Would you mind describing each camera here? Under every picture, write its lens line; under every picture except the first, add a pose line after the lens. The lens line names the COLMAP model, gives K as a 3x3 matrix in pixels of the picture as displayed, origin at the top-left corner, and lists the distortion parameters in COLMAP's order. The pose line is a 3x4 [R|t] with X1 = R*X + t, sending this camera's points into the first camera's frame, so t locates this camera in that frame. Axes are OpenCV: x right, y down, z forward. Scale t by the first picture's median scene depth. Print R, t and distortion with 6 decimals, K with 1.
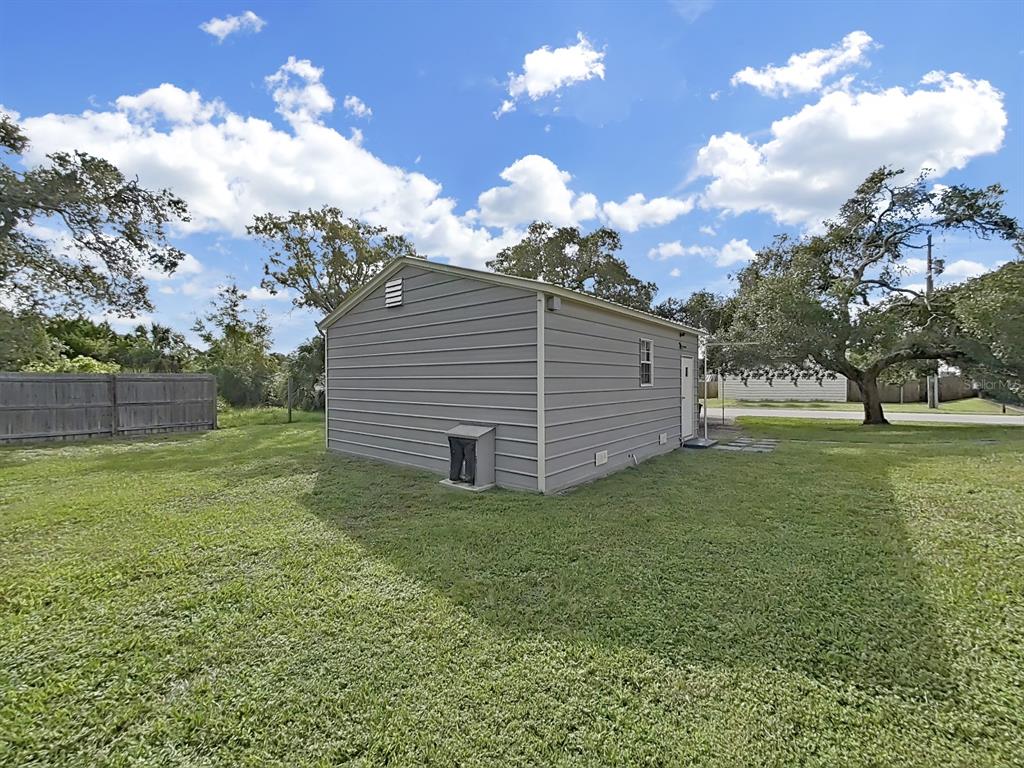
lens RADIAL K [[414.7, 0, 514.2], [0, 414.7, 384.2], [0, 0, 1]] dist [0.002504, 0.000477]
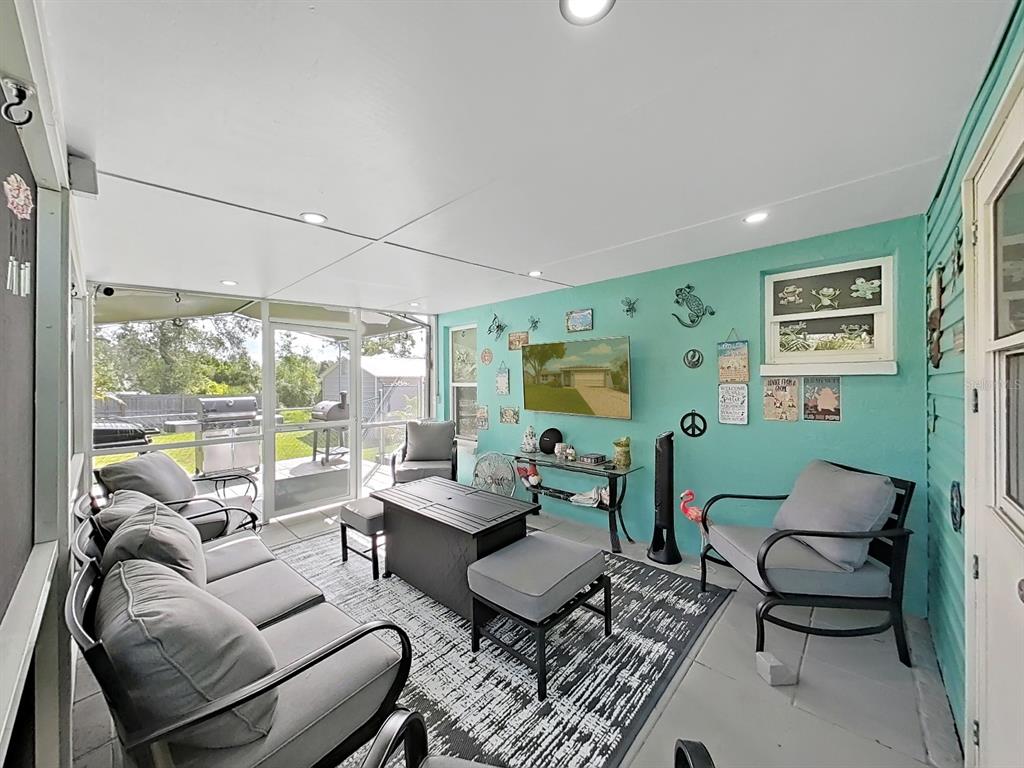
lens RADIAL K [[382.0, 0, 509.4], [0, 382.0, 387.8], [0, 0, 1]] dist [0.000257, 0.000270]
pose [[0.996929, 0.001748, -0.078297, 0.308404], [-0.001247, 0.999978, 0.006446, -0.037191], [0.078307, -0.006329, 0.996909, -0.433600]]
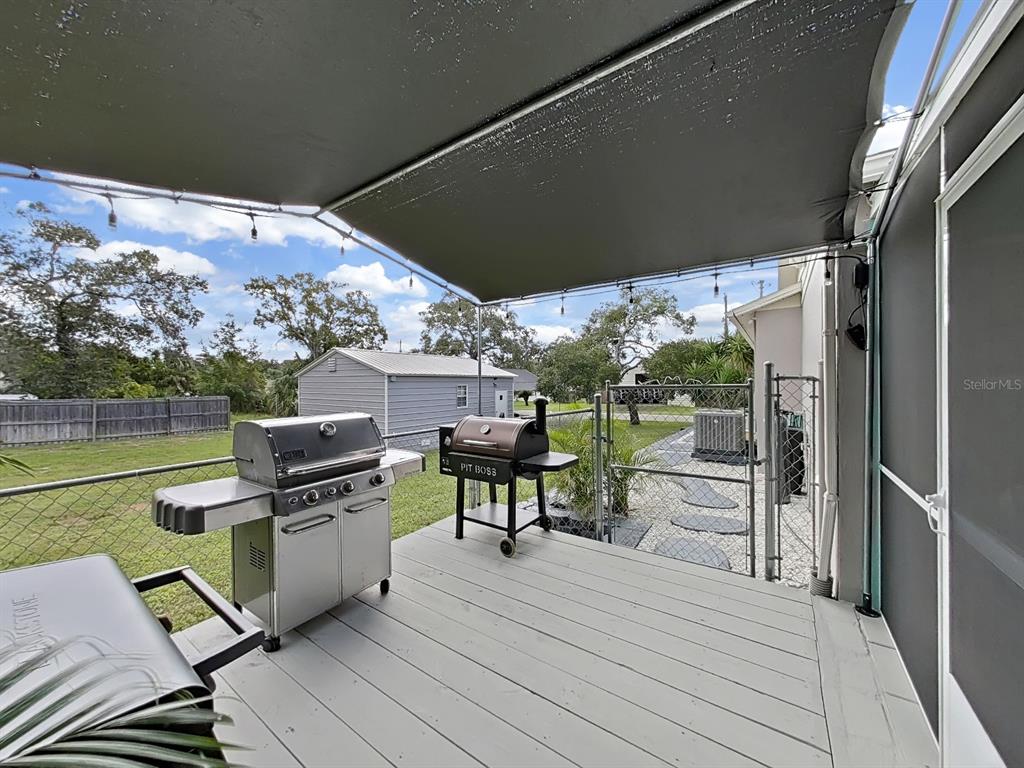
lens RADIAL K [[382.0, 0, 512.7], [0, 382.0, 382.8], [0, 0, 1]] dist [0.000257, 0.000270]
pose [[0.997896, -0.002084, 0.064799, 0.156273], [0.002473, 0.999979, -0.005926, -0.036932], [-0.064785, 0.006074, 0.997881, -0.308298]]
